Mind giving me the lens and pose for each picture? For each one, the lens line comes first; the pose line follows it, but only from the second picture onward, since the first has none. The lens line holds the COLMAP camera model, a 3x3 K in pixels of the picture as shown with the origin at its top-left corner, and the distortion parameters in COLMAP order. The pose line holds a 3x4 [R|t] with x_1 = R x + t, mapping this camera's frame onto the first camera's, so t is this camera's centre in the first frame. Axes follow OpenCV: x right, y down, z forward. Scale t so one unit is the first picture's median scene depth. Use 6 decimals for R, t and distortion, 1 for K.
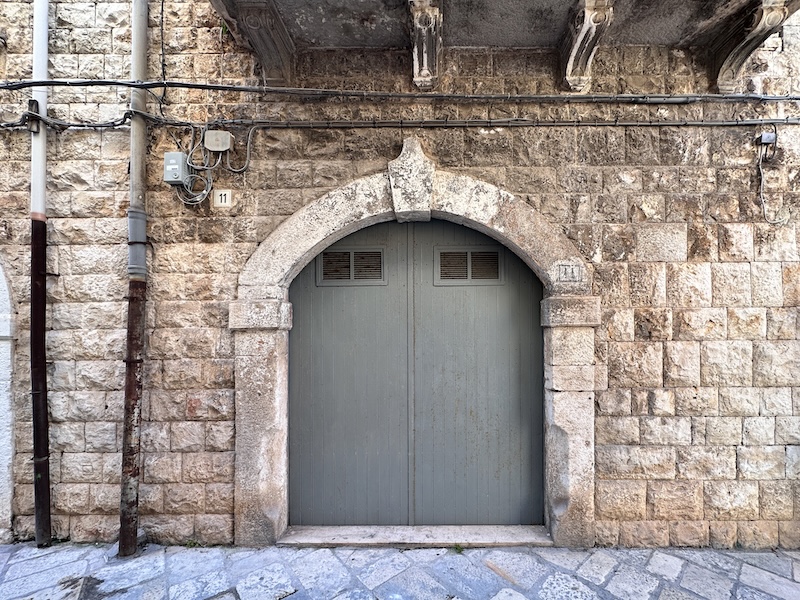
lens RADIAL K [[311.6, 0, 372.7], [0, 311.6, 335.3], [0, 0, 1]] dist [-0.002865, 0.000387]
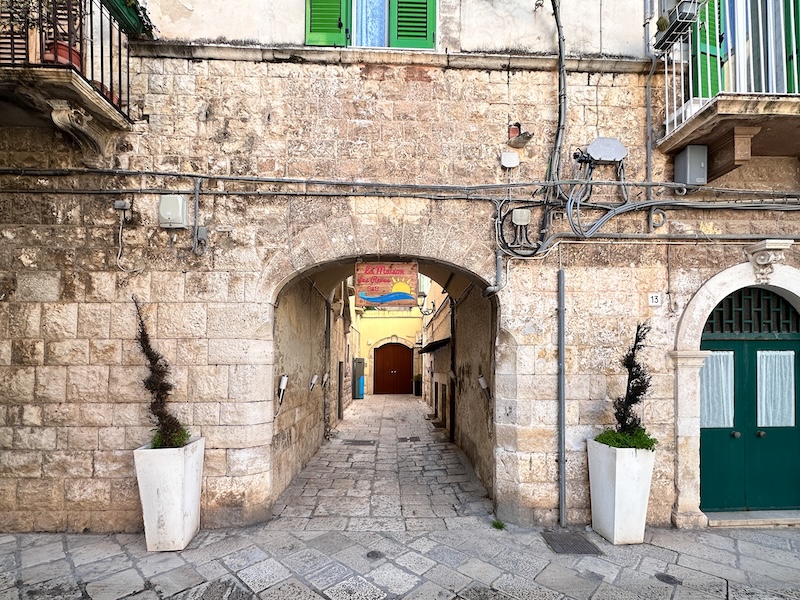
lens RADIAL K [[311.6, 0, 361.3], [0, 311.6, 327.5], [0, 0, 1]] dist [-0.002865, 0.000387]
pose [[0.999246, 0.010259, 0.037453, 2.199128], [-0.009701, 0.999840, -0.015033, -0.128995], [-0.037601, 0.014659, 0.999185, -0.296274]]
